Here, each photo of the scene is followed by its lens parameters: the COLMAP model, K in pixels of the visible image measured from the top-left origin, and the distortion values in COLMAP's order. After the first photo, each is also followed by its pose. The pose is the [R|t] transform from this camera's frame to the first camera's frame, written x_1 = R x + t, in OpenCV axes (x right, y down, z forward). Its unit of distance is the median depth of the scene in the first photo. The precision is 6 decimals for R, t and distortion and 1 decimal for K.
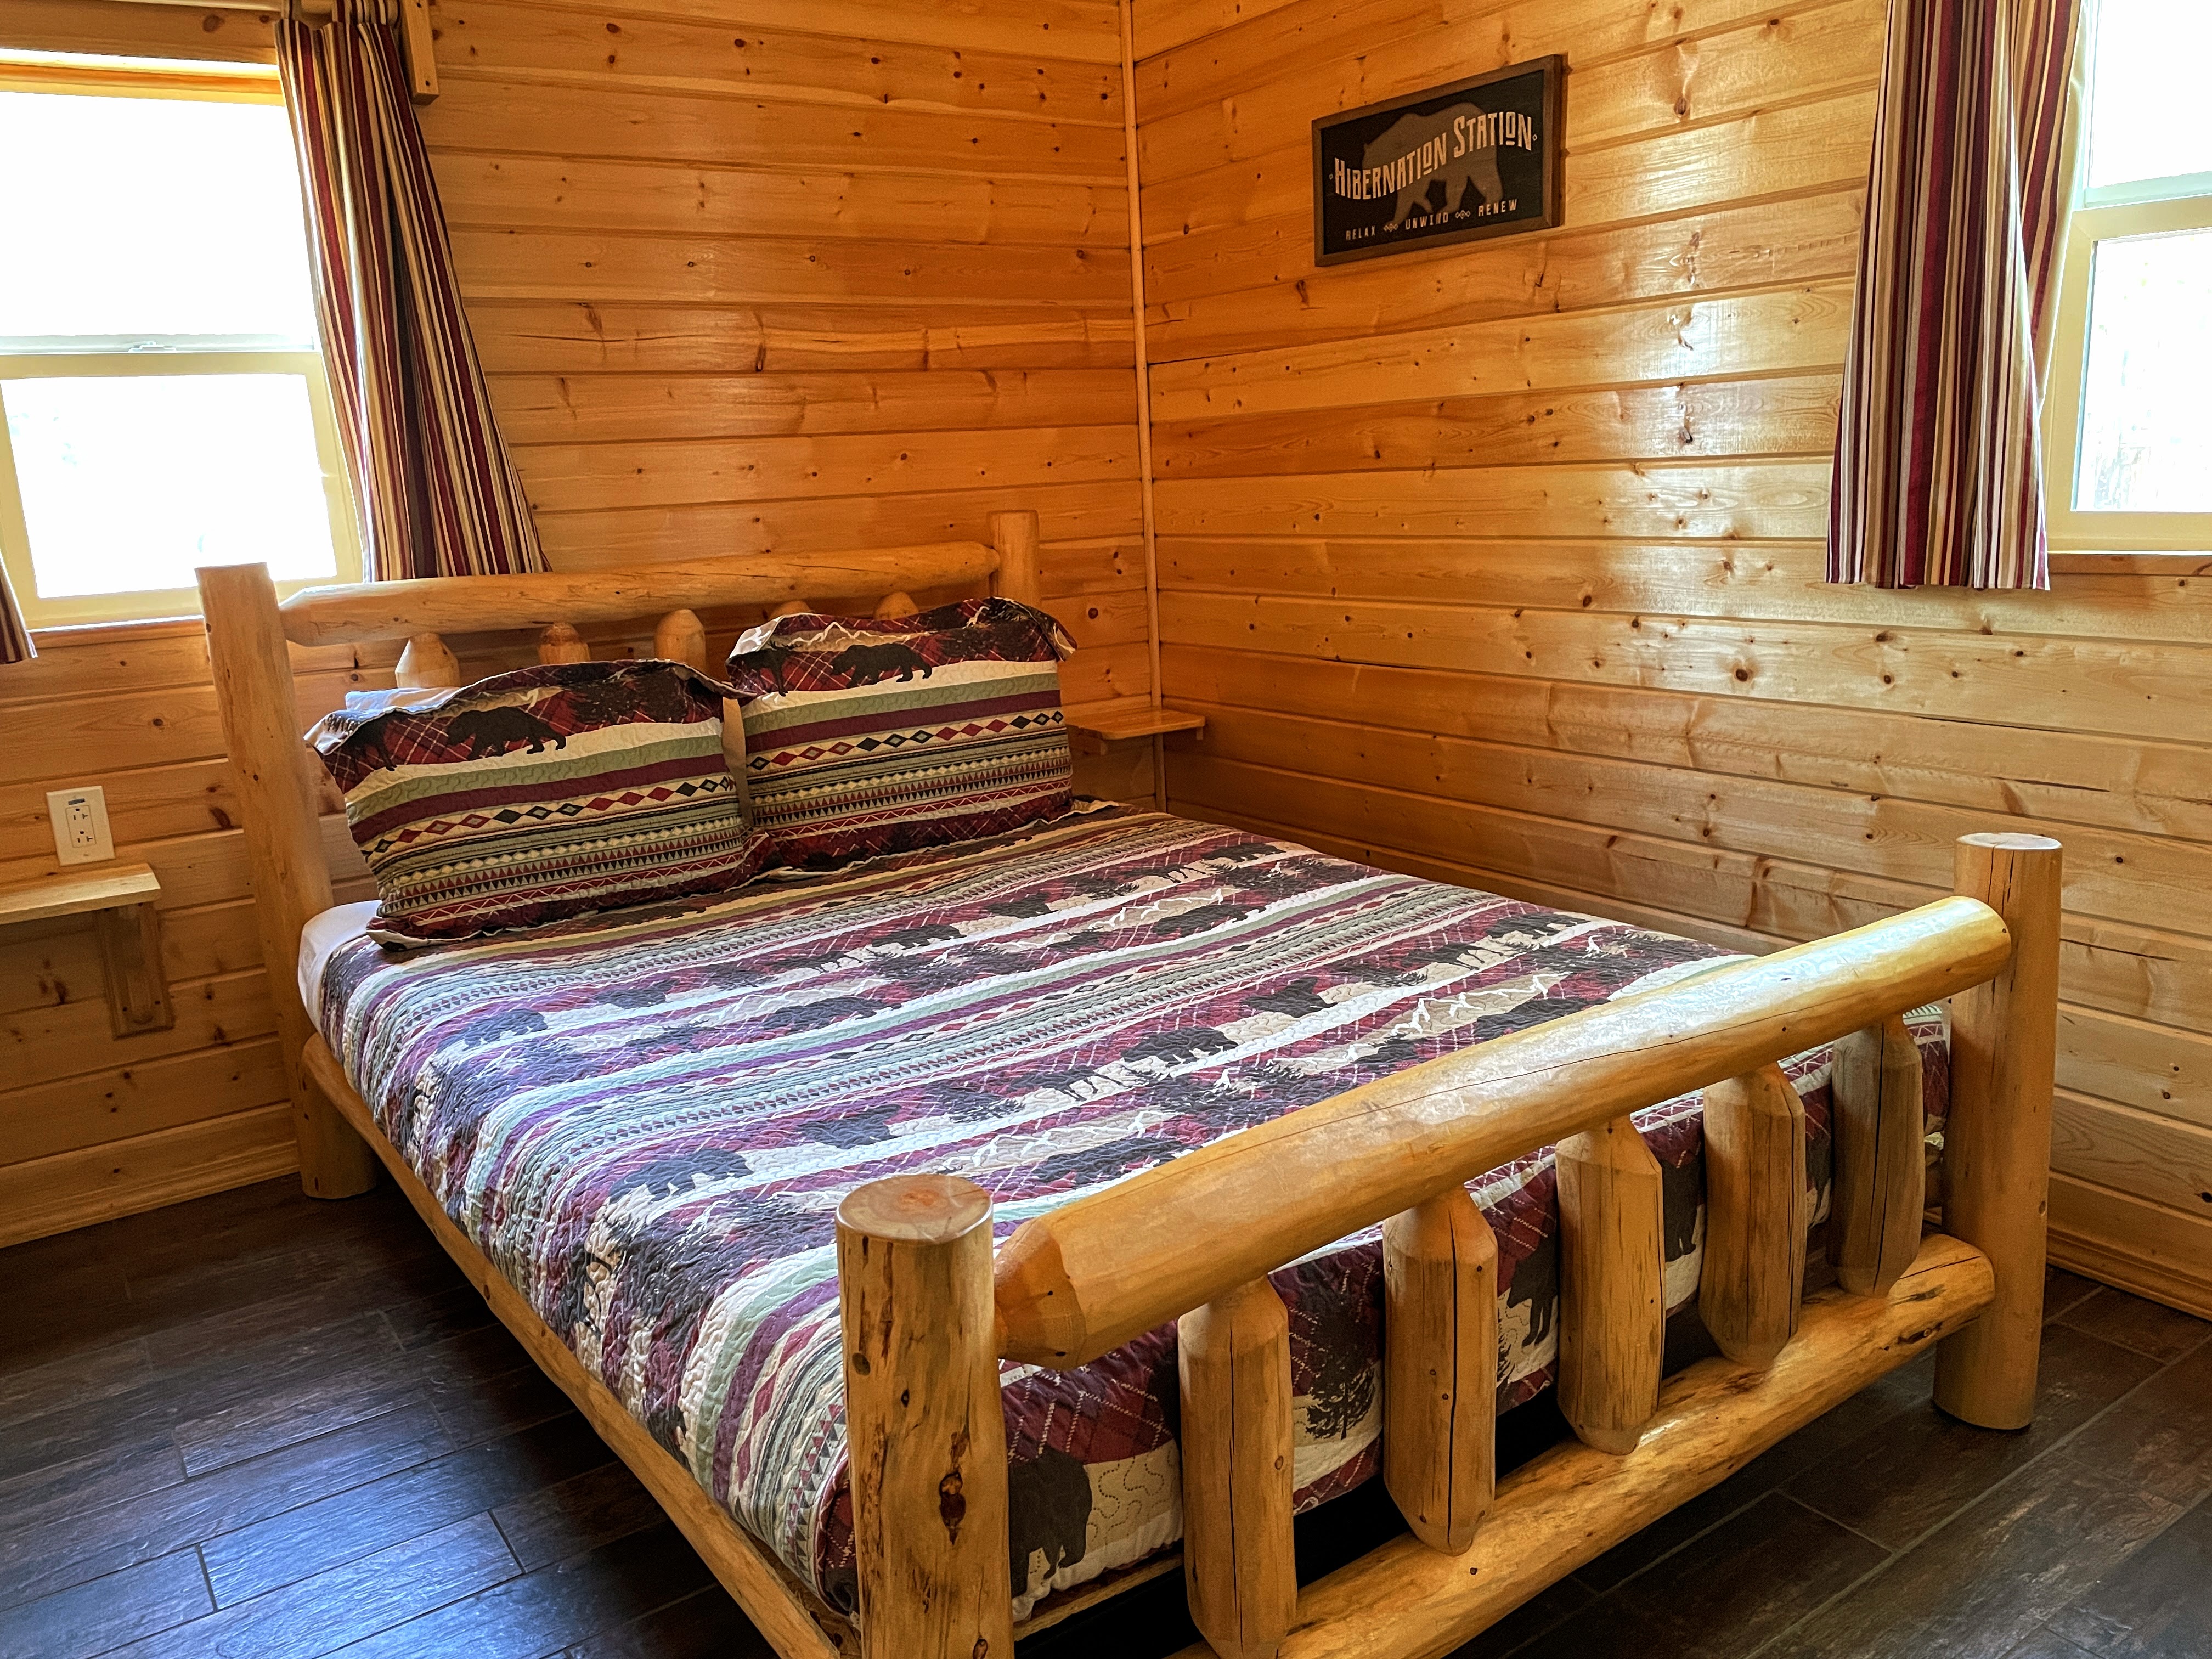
lens RADIAL K [[1702.9, 0, 1106.0], [0, 1702.9, 829.5], [0, 0, 1]] dist [0.092529, -0.003090]
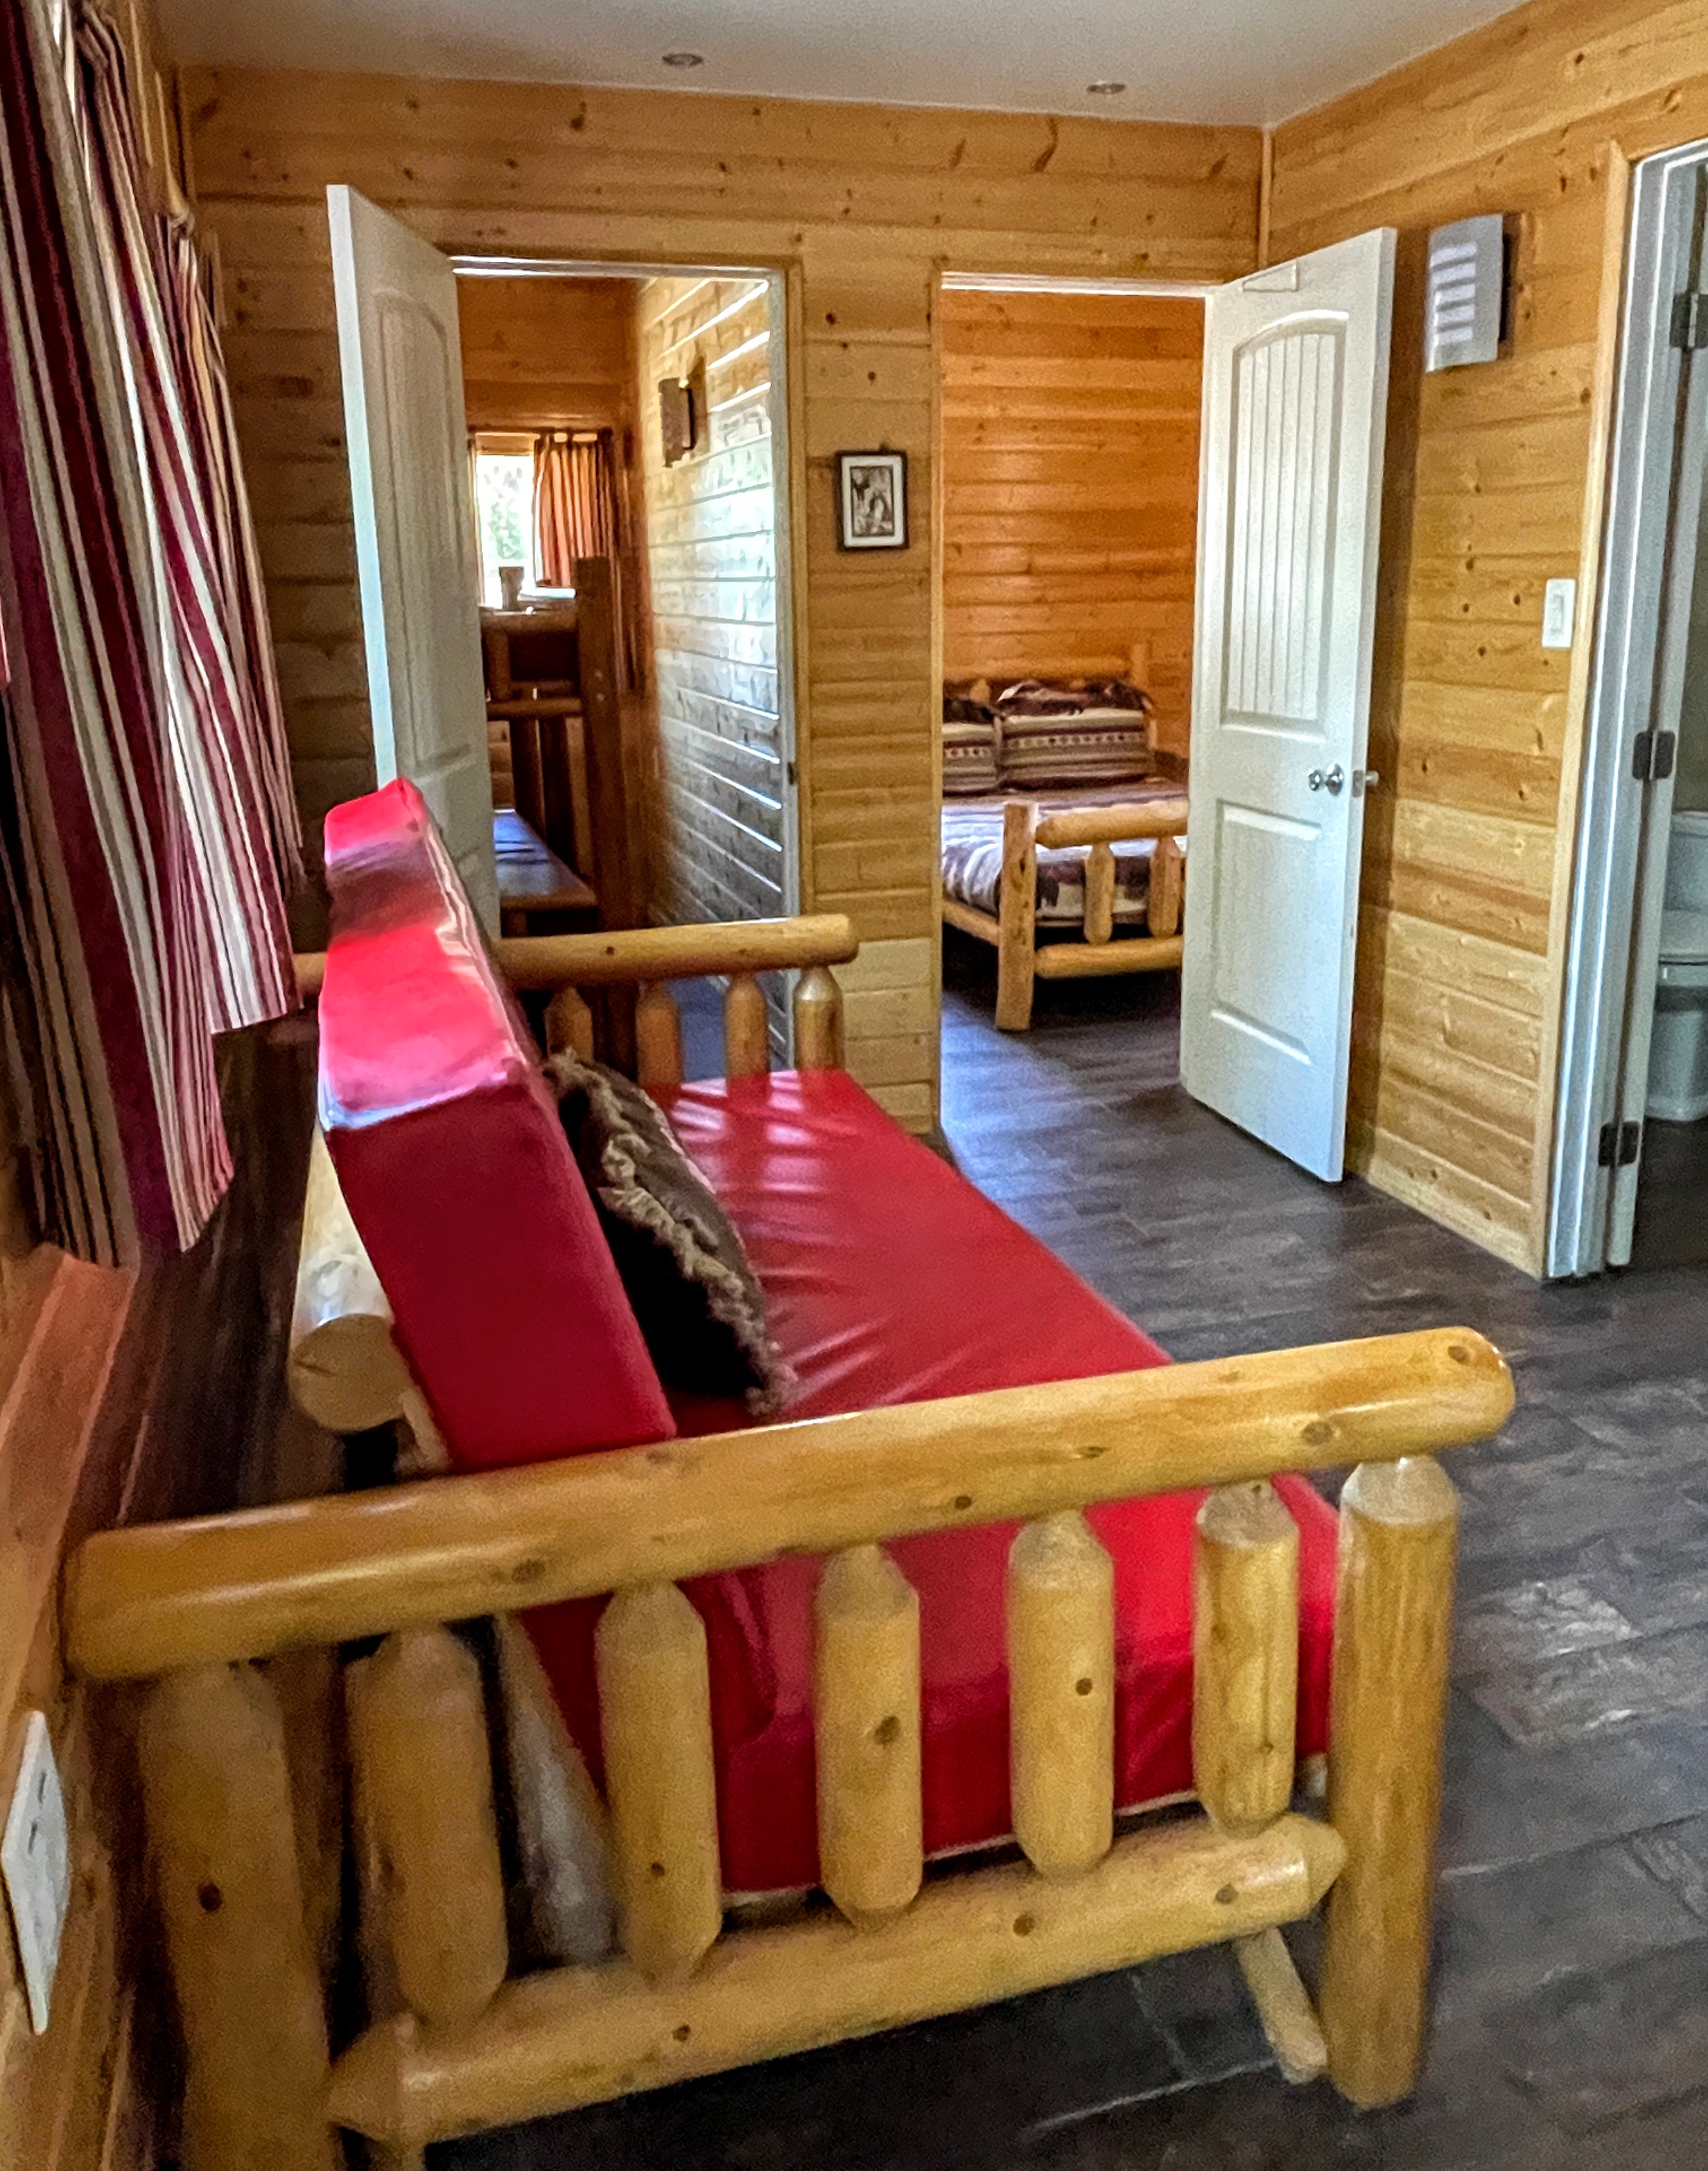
lens RADIAL K [[1703.0, 0, 854.0], [0, 1703.0, 1085.5], [0, 0, 1]] dist [-0.081903, -0.000493]
pose [[0.950549, 0.118169, -0.287217, 0.312985], [-0.094827, 0.991054, 0.093916, 0.217295], [0.295745, -0.062036, 0.953250, -1.273043]]
